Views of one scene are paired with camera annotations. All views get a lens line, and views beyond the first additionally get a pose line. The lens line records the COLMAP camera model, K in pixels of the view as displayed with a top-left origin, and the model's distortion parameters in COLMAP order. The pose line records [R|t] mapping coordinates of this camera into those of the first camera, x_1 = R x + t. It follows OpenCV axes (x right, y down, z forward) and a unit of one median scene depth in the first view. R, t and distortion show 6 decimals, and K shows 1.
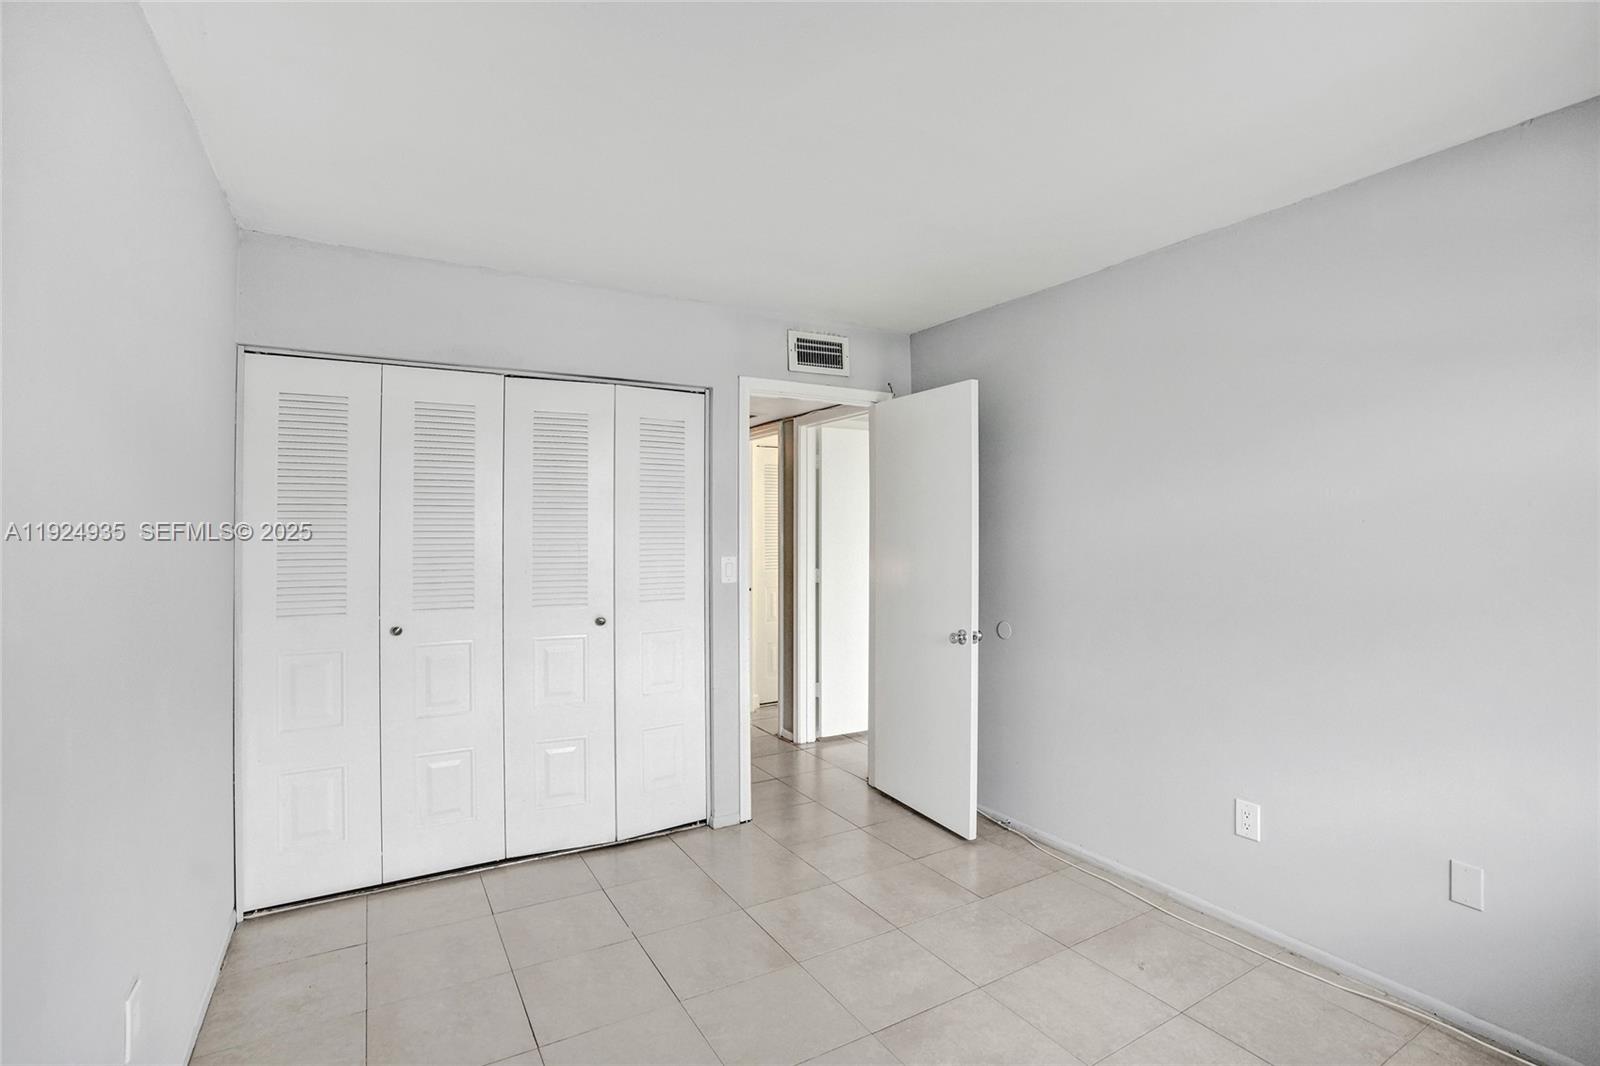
lens RADIAL K [[740.1, 0, 799.0], [0, 740.1, 528.2], [0, 0, 1]] dist [-0.073071, 0.027326]
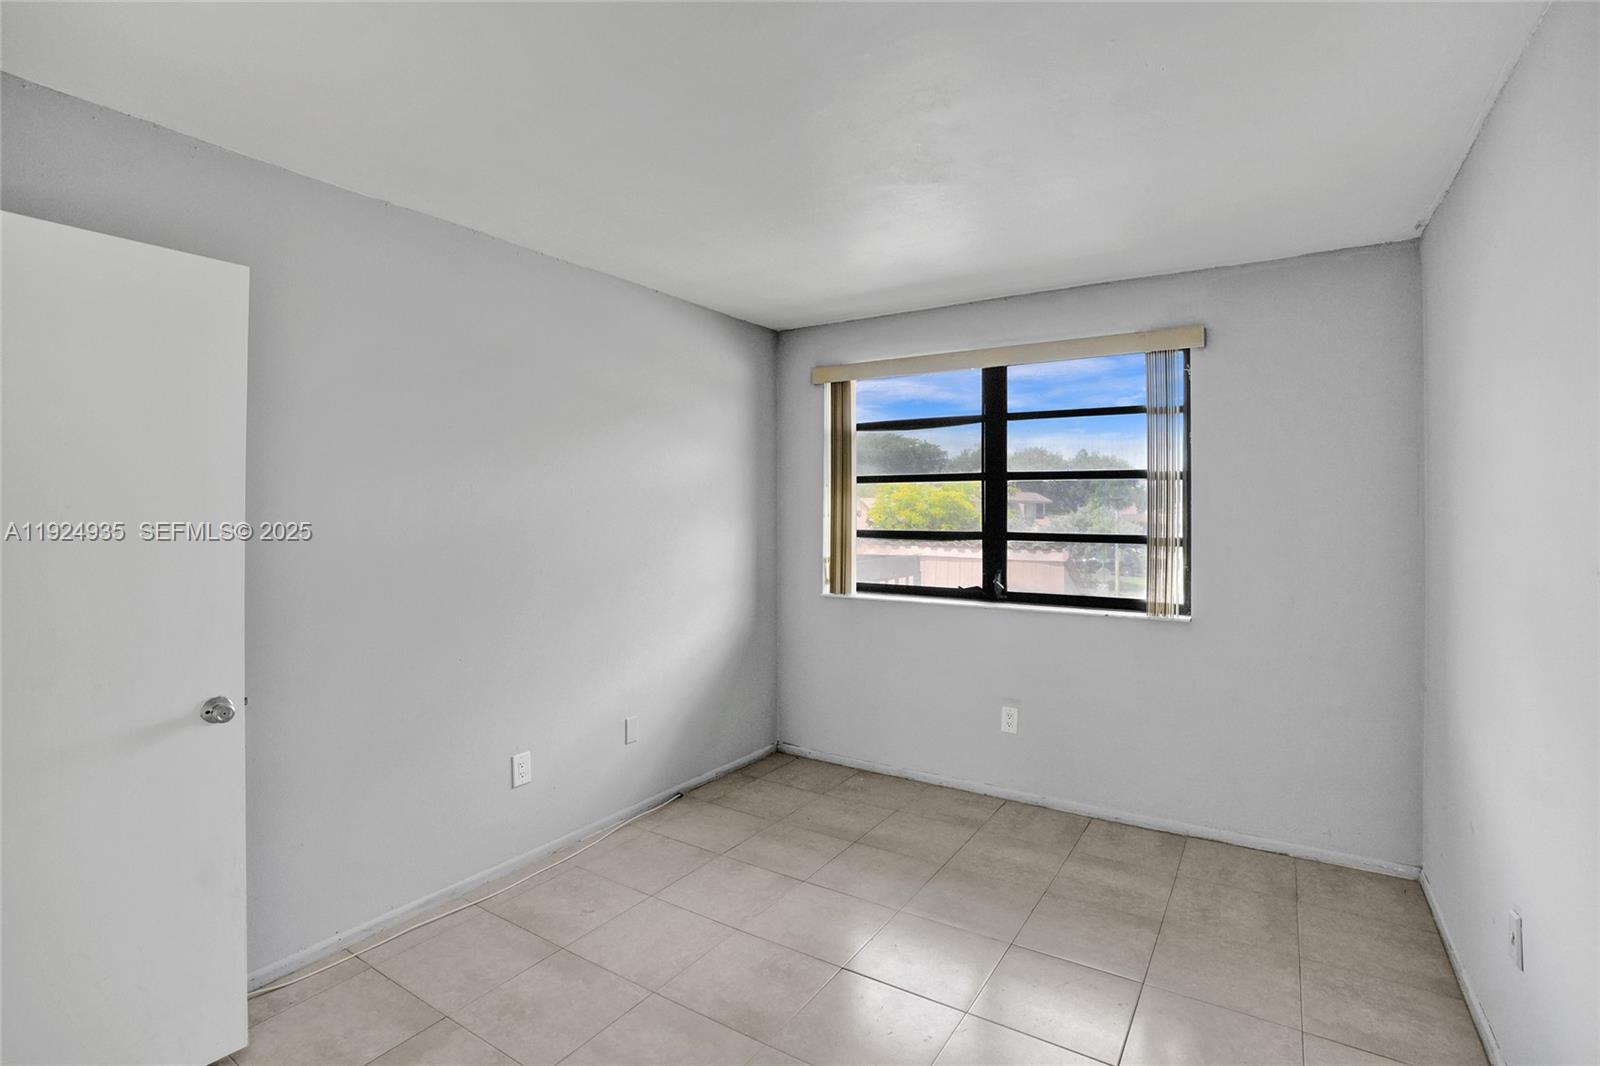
lens RADIAL K [[740.1, 0, 799.0], [0, 740.1, 528.2], [0, 0, 1]] dist [-0.073071, 0.027326]
pose [[-0.446251, -0.008360, 0.894869, -0.621816], [0.003144, 0.999936, 0.010909, 0.006961], [-0.894902, 0.007681, -0.446196, 1.123561]]
